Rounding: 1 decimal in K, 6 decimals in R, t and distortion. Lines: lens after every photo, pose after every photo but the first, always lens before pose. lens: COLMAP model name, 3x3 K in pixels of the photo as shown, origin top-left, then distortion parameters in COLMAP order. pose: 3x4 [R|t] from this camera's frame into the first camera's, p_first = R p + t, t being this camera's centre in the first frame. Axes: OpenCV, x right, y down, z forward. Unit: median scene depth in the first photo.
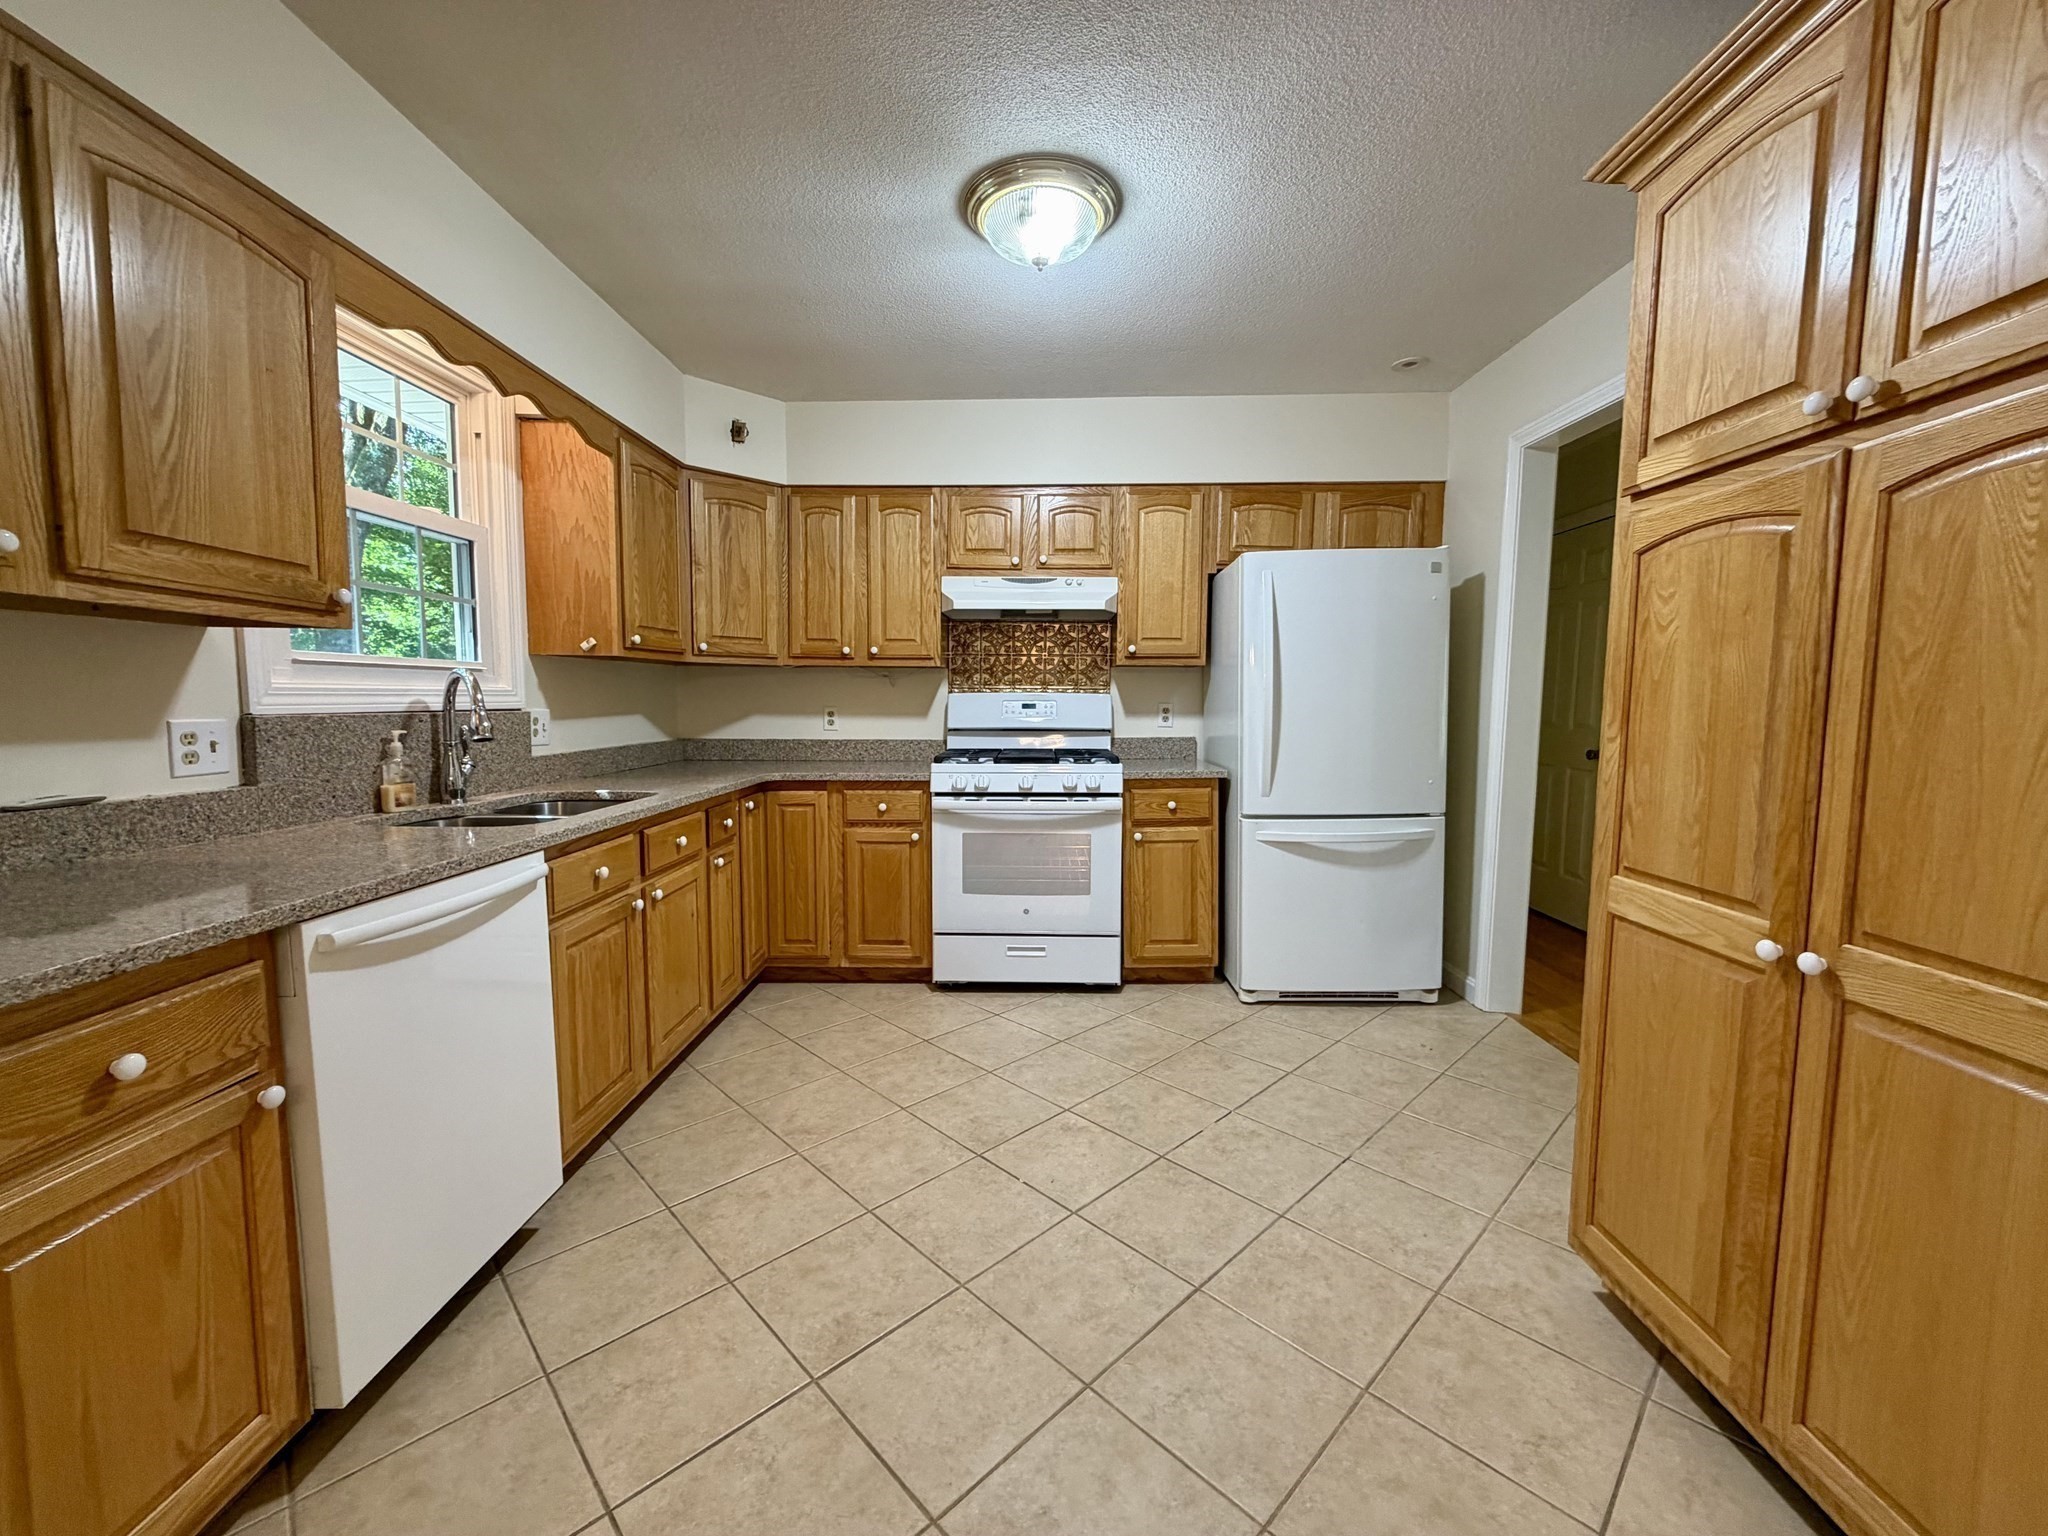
lens RADIAL K [[816.6, 0, 1014.6], [0, 816.6, 767.4], [0, 0, 1]] dist [0.002014, -0.000300]
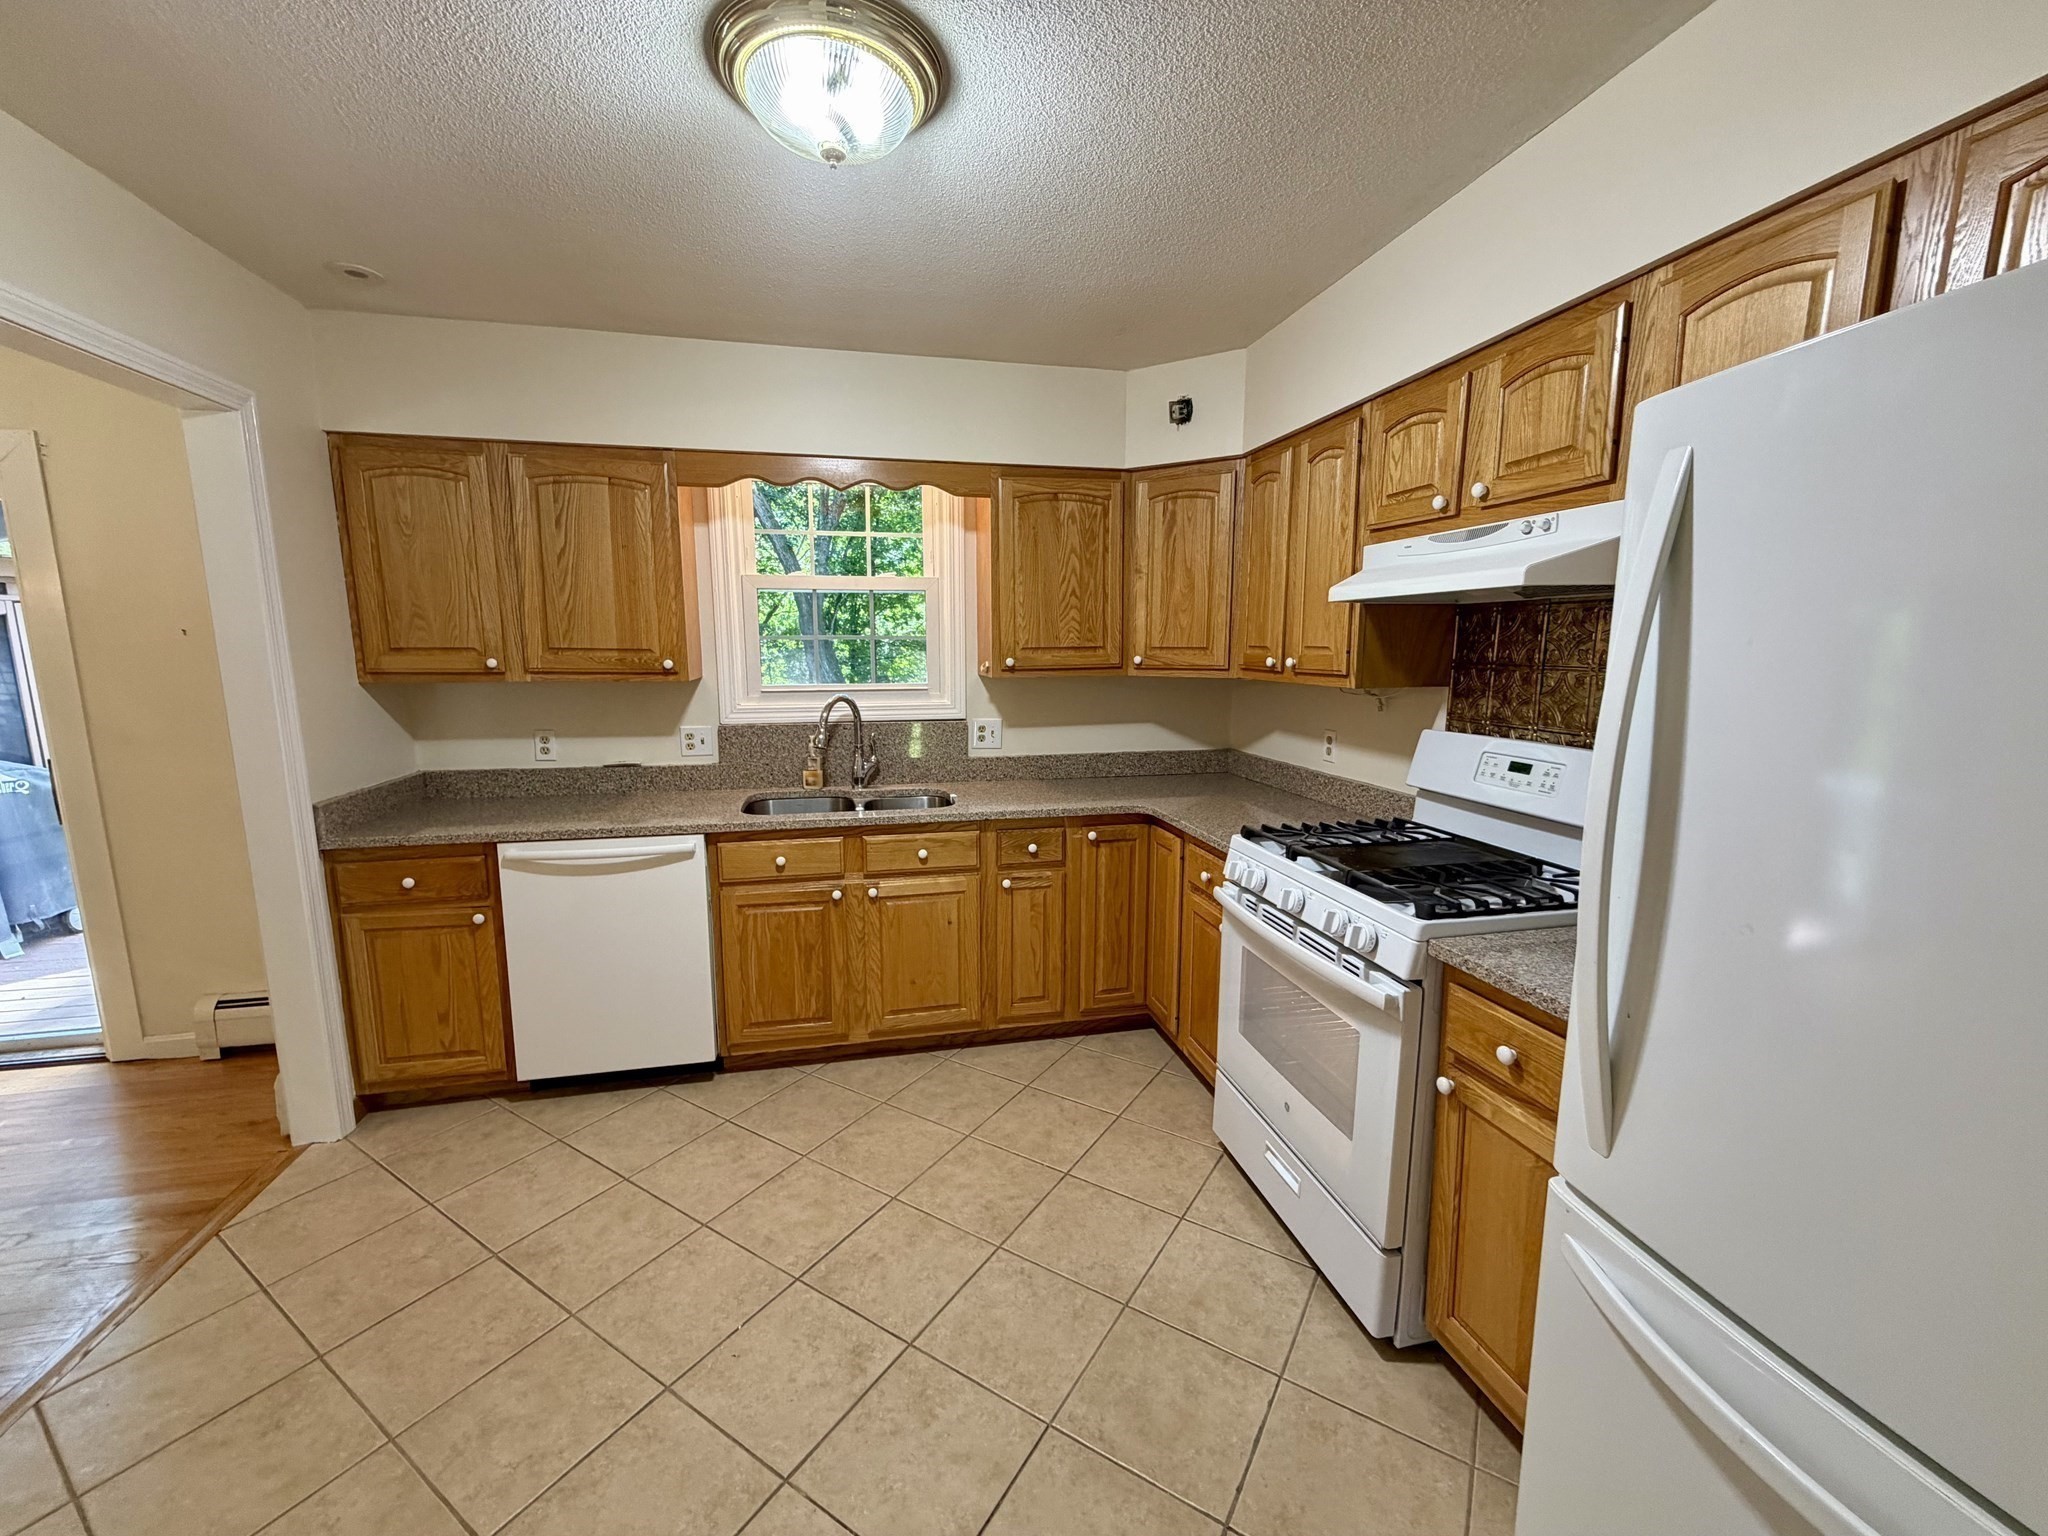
lens RADIAL K [[816.6, 0, 1014.6], [0, 816.6, 767.4], [0, 0, 1]] dist [0.002014, -0.000300]
pose [[0.243259, 0.140143, -0.959784, 0.553905], [-0.079847, 0.989042, 0.124178, -0.142899], [0.966669, 0.046428, 0.251784, 0.688693]]
